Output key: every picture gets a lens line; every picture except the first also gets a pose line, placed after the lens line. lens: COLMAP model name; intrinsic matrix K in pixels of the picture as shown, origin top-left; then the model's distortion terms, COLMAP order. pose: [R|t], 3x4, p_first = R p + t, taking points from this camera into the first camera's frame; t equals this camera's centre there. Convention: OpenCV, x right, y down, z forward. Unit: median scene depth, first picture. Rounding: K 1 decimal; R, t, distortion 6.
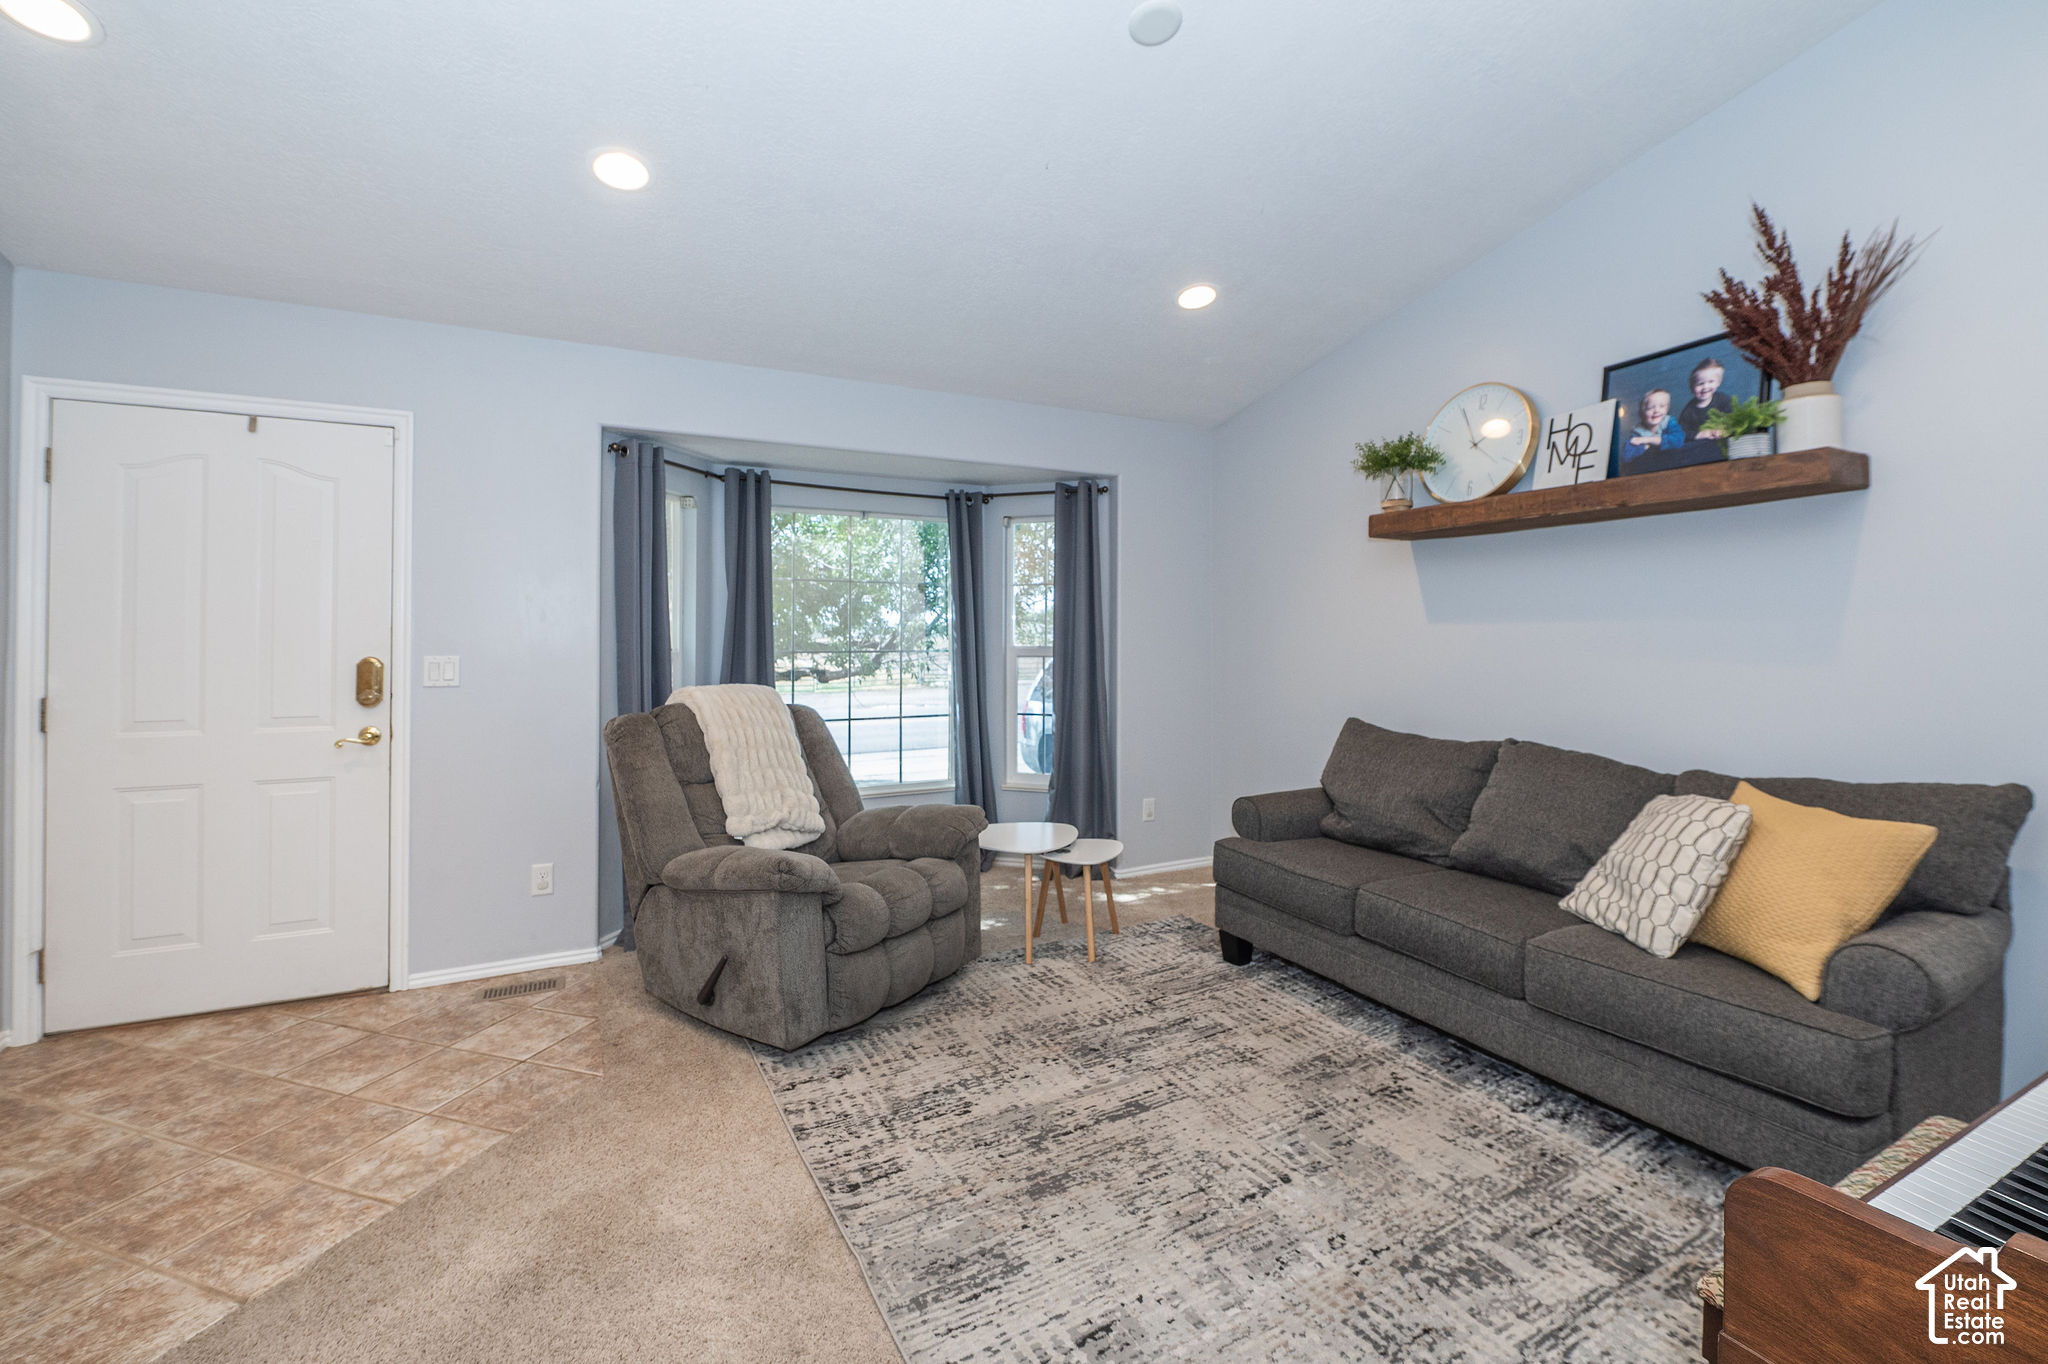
lens RADIAL K [[819.6, 0, 998.4], [0, 819.6, 637.6], [0, 0, 1]] dist [-0.002721, -0.000147]
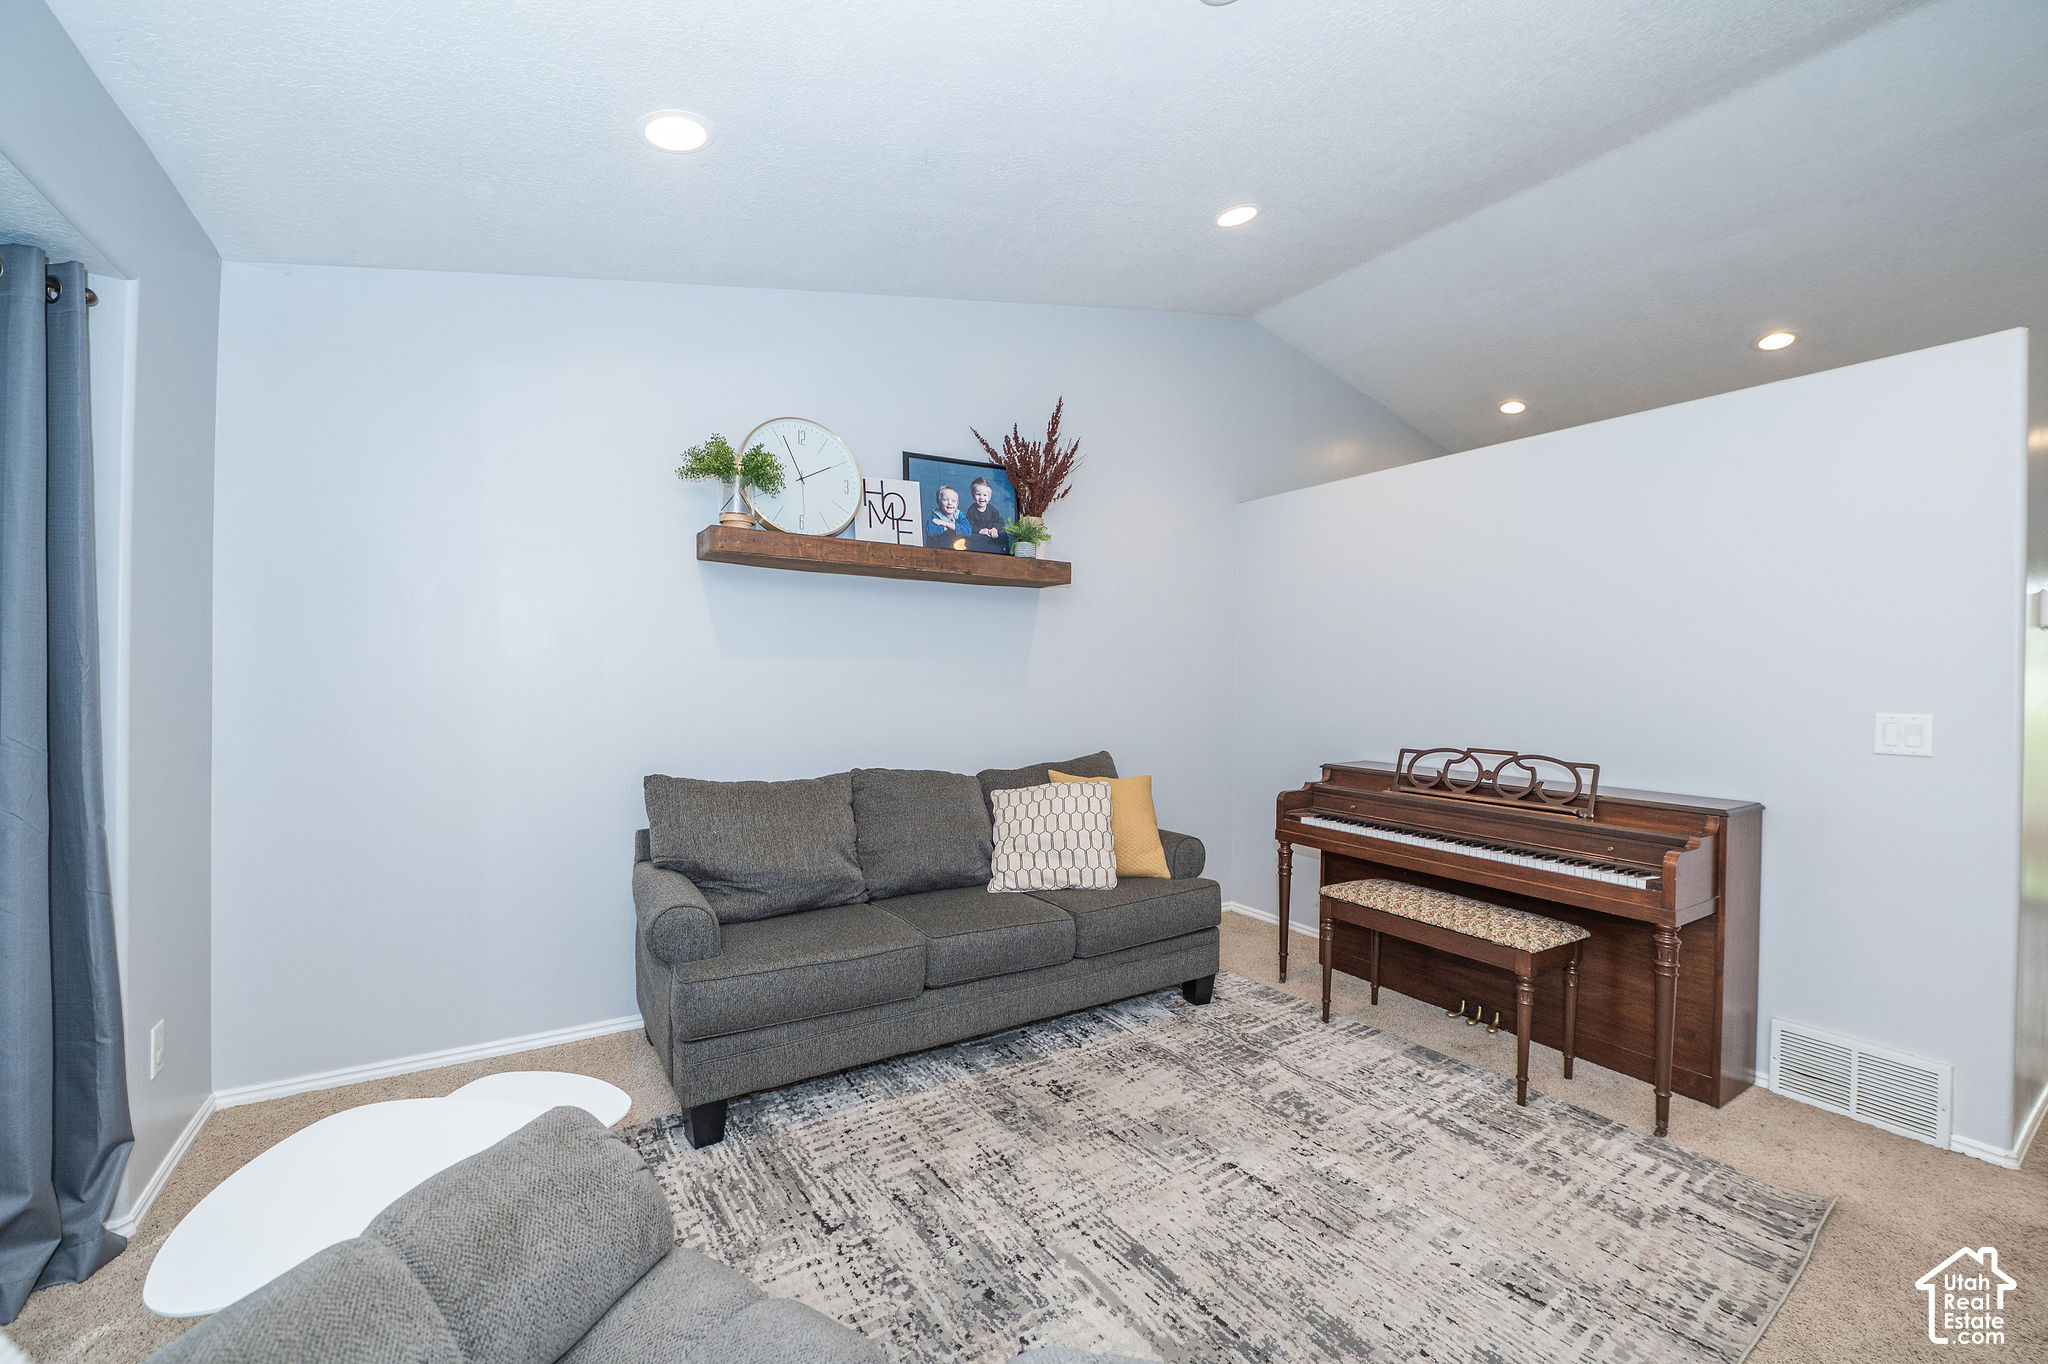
lens RADIAL K [[819.6, 0, 1022.2], [0, 819.6, 684.9], [0, 0, 1]] dist [-0.002721, -0.000147]
pose [[-0.082735, -0.020161, 0.996368, -0.549537], [-0.015064, 0.999706, 0.018977, -0.012331], [-0.996458, -0.013439, -0.083014, 1.038900]]
